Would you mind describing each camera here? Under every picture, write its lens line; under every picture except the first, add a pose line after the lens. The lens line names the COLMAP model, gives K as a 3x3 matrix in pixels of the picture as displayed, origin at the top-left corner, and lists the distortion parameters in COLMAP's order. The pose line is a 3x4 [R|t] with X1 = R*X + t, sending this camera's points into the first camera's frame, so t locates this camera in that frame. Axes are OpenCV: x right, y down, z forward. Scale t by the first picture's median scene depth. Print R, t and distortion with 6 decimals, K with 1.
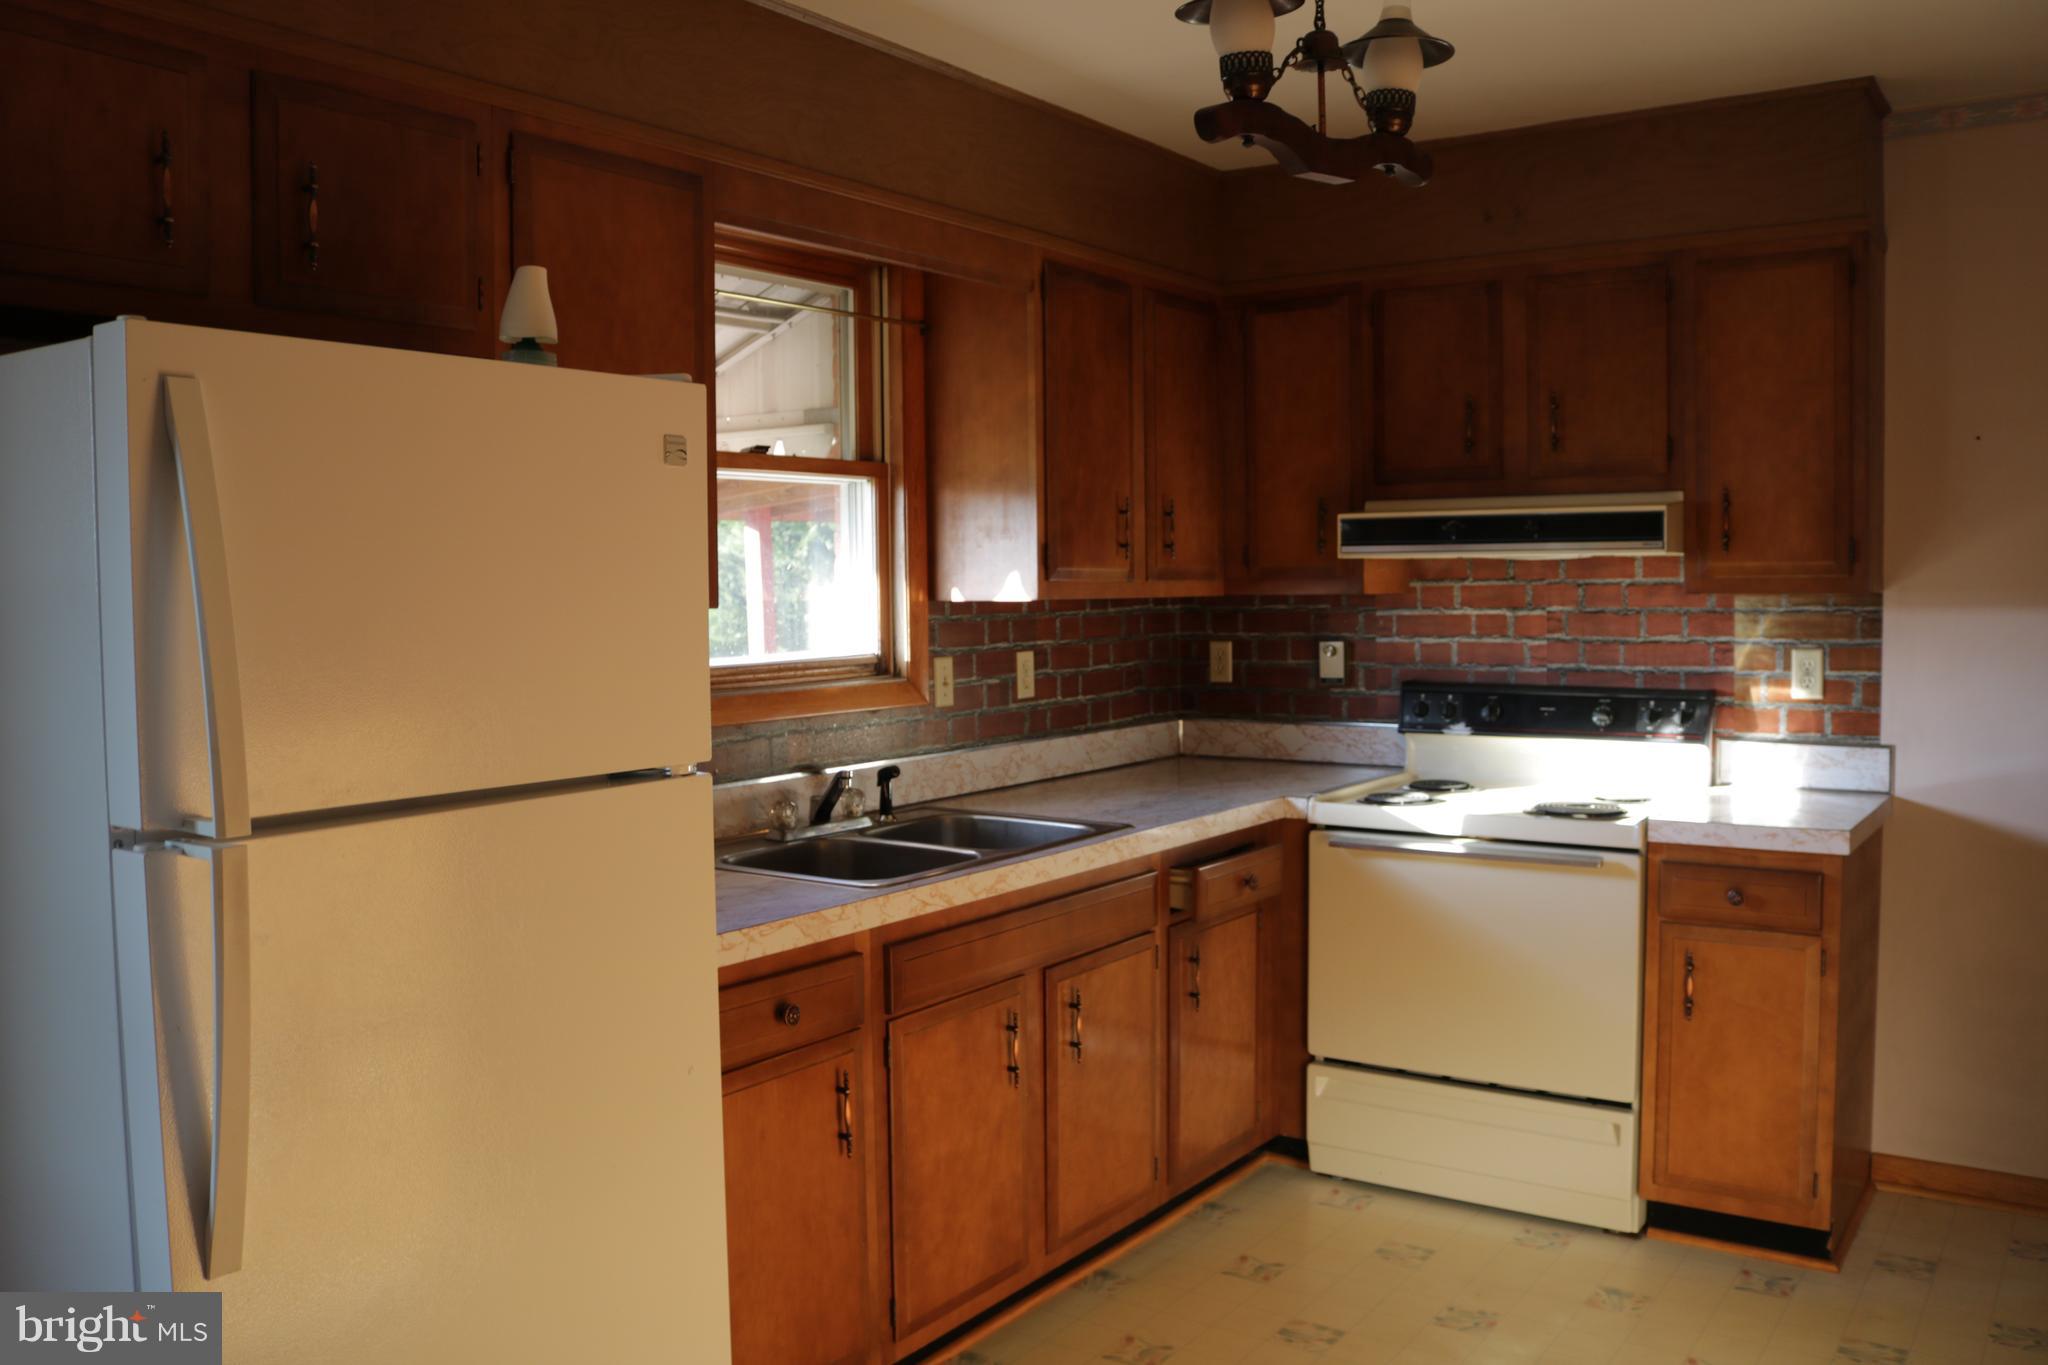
lens RADIAL K [[1707.3, 0, 1028.7], [0, 1707.3, 692.2], [0, 0, 1]] dist [-0.148061, 0.107150]
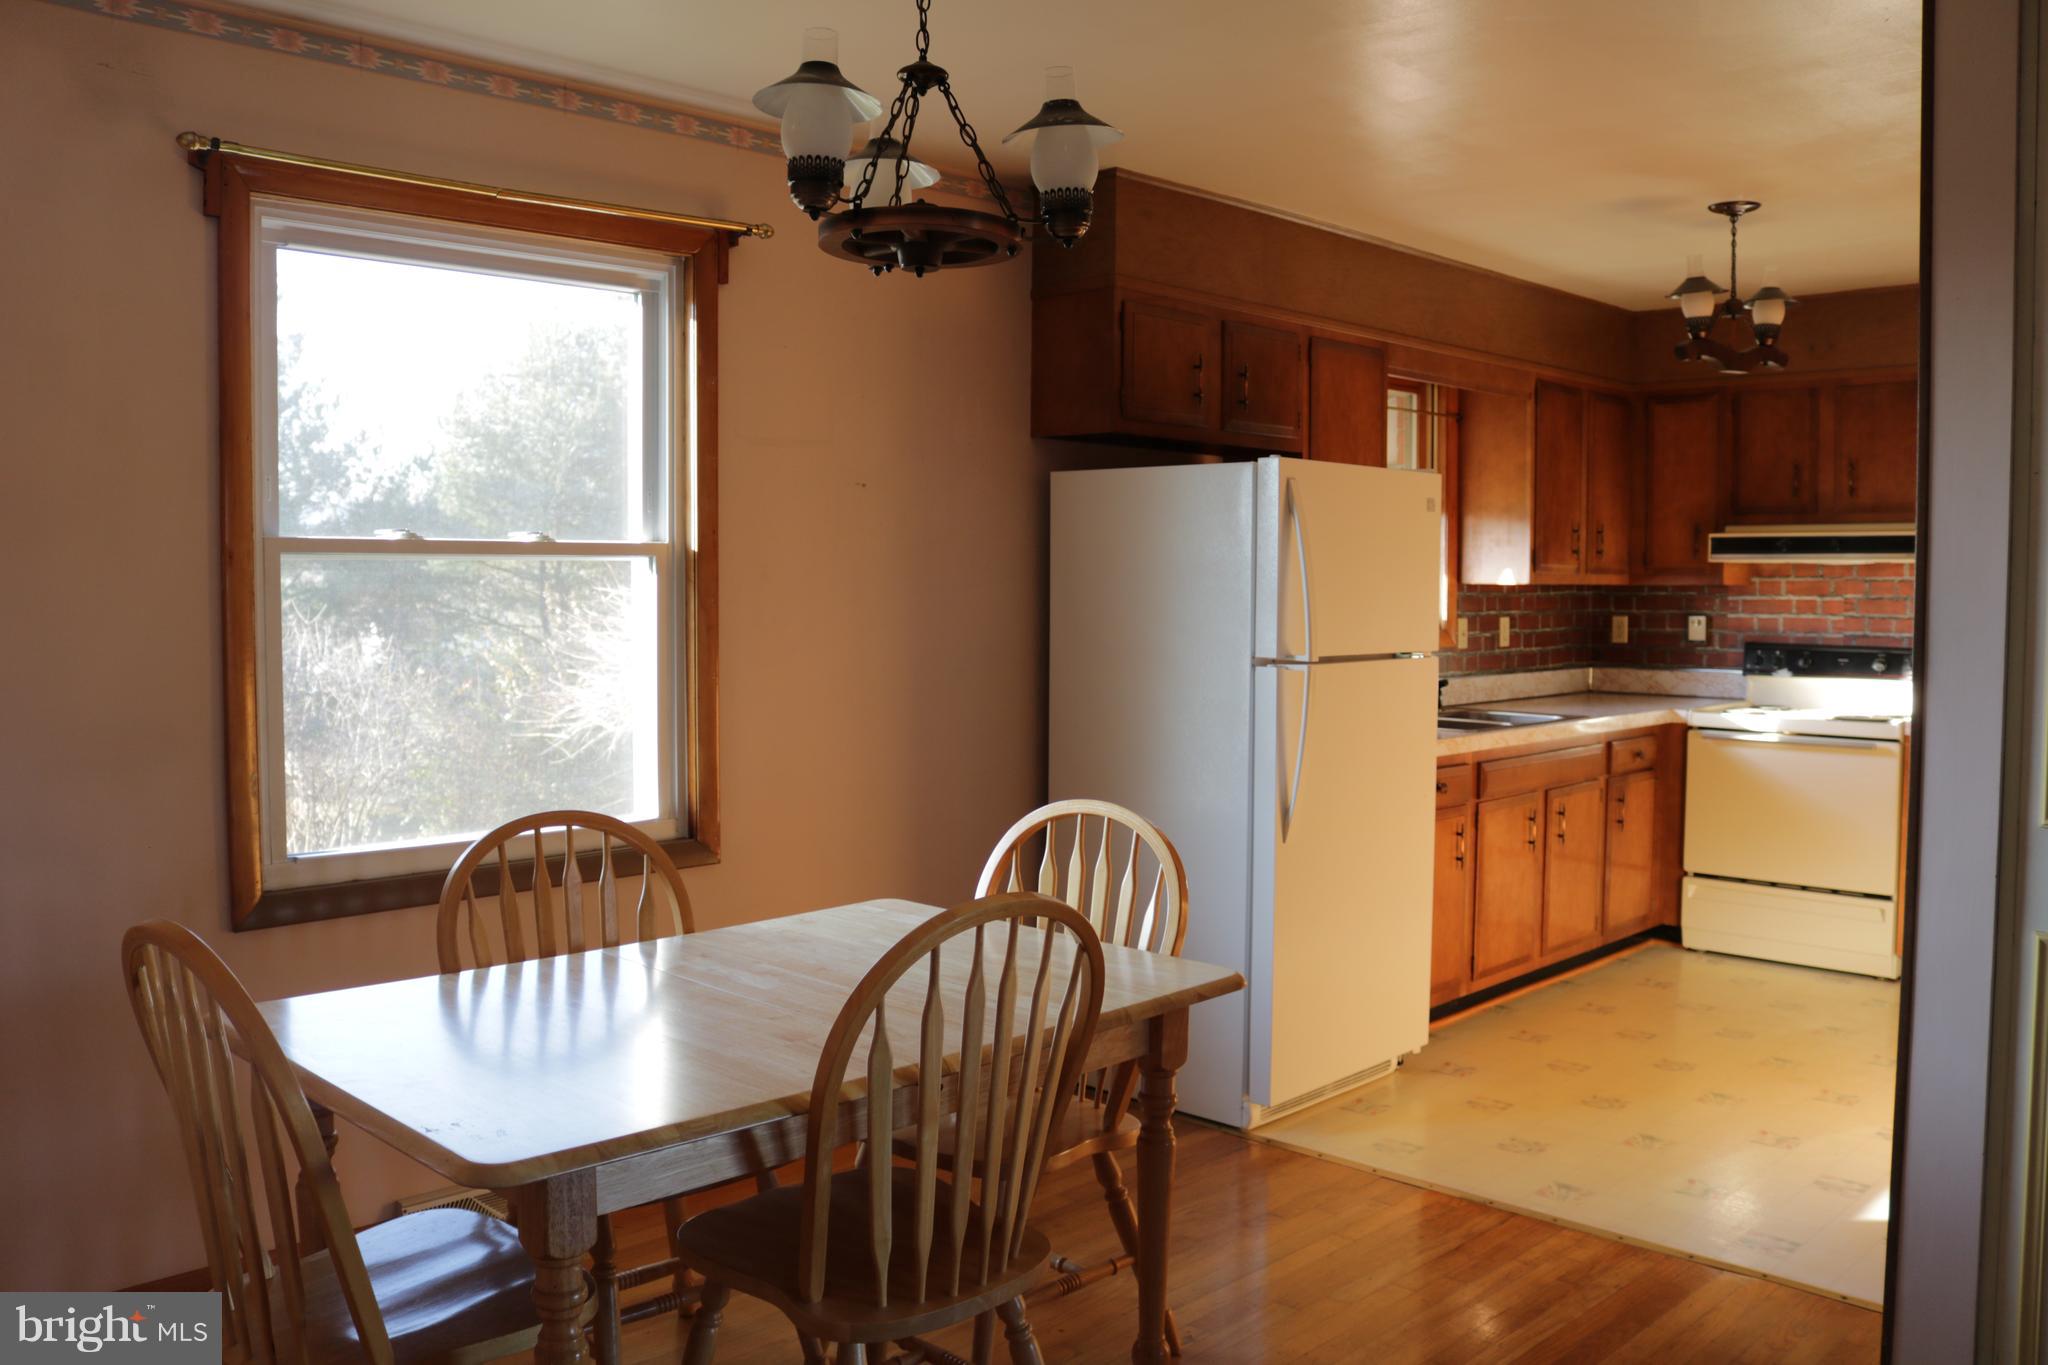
lens RADIAL K [[1707.3, 0, 1009.1], [0, 1707.3, 694.4], [0, 0, 1]] dist [-0.148061, 0.107150]
pose [[0.985746, 0.023481, -0.166594, -0.215150], [-0.023282, 0.999724, 0.003150, 0.059957], [0.166622, 0.000774, 0.986021, -0.697562]]
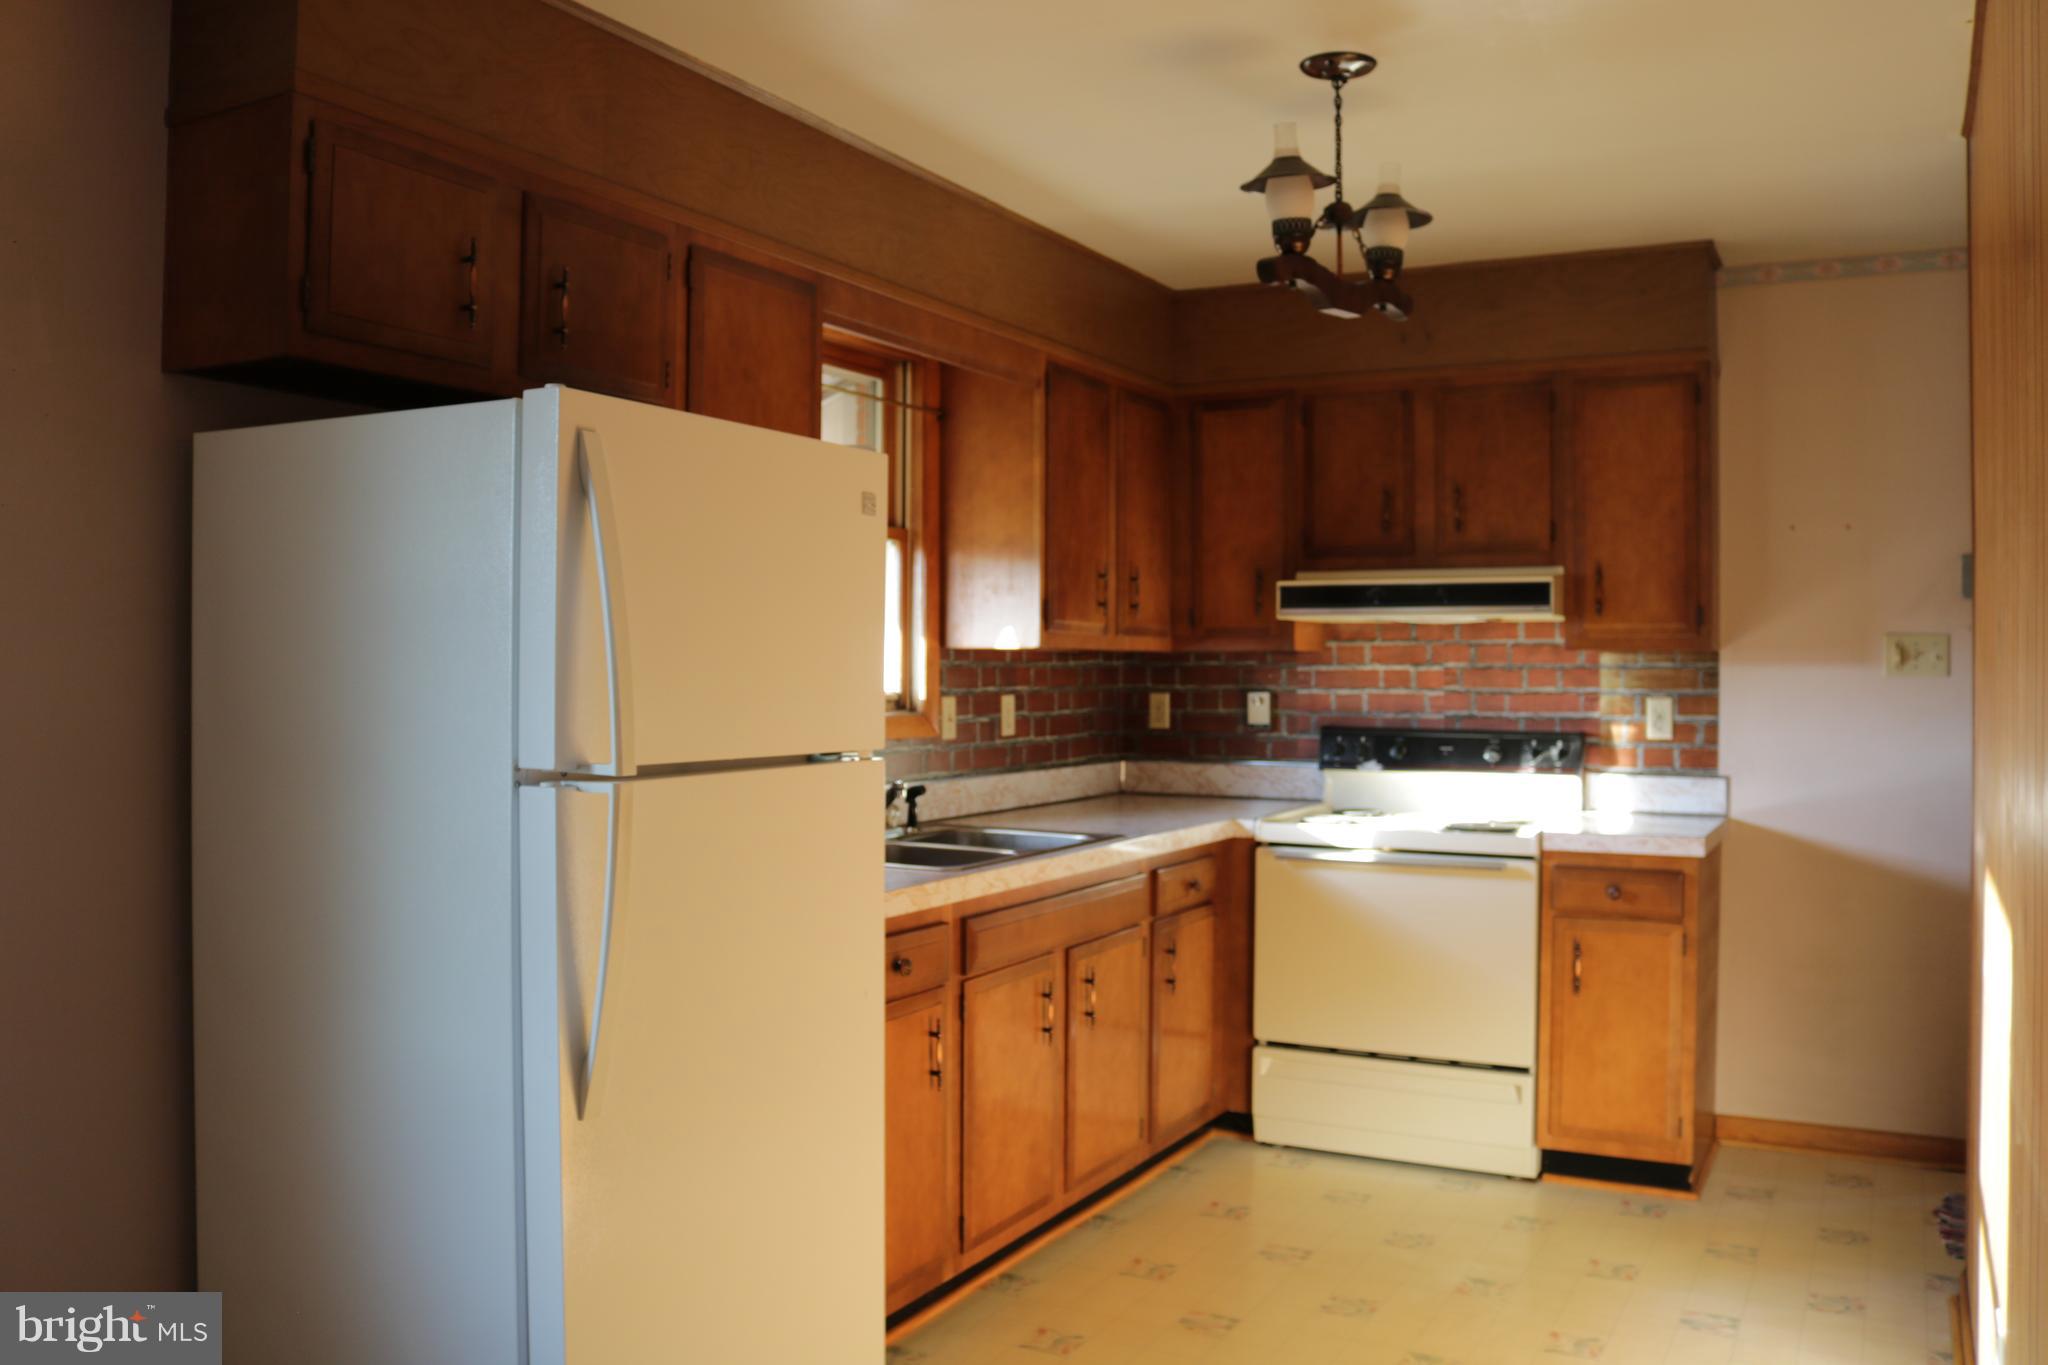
lens RADIAL K [[1707.3, 0, 1042.6], [0, 1707.3, 688.4], [0, 0, 1]] dist [-0.148061, 0.107150]
pose [[0.992225, 0.014090, 0.123659, -0.135354], [-0.007416, 0.998499, -0.054264, 0.037936], [-0.124238, 0.052925, 0.990840, -0.166803]]
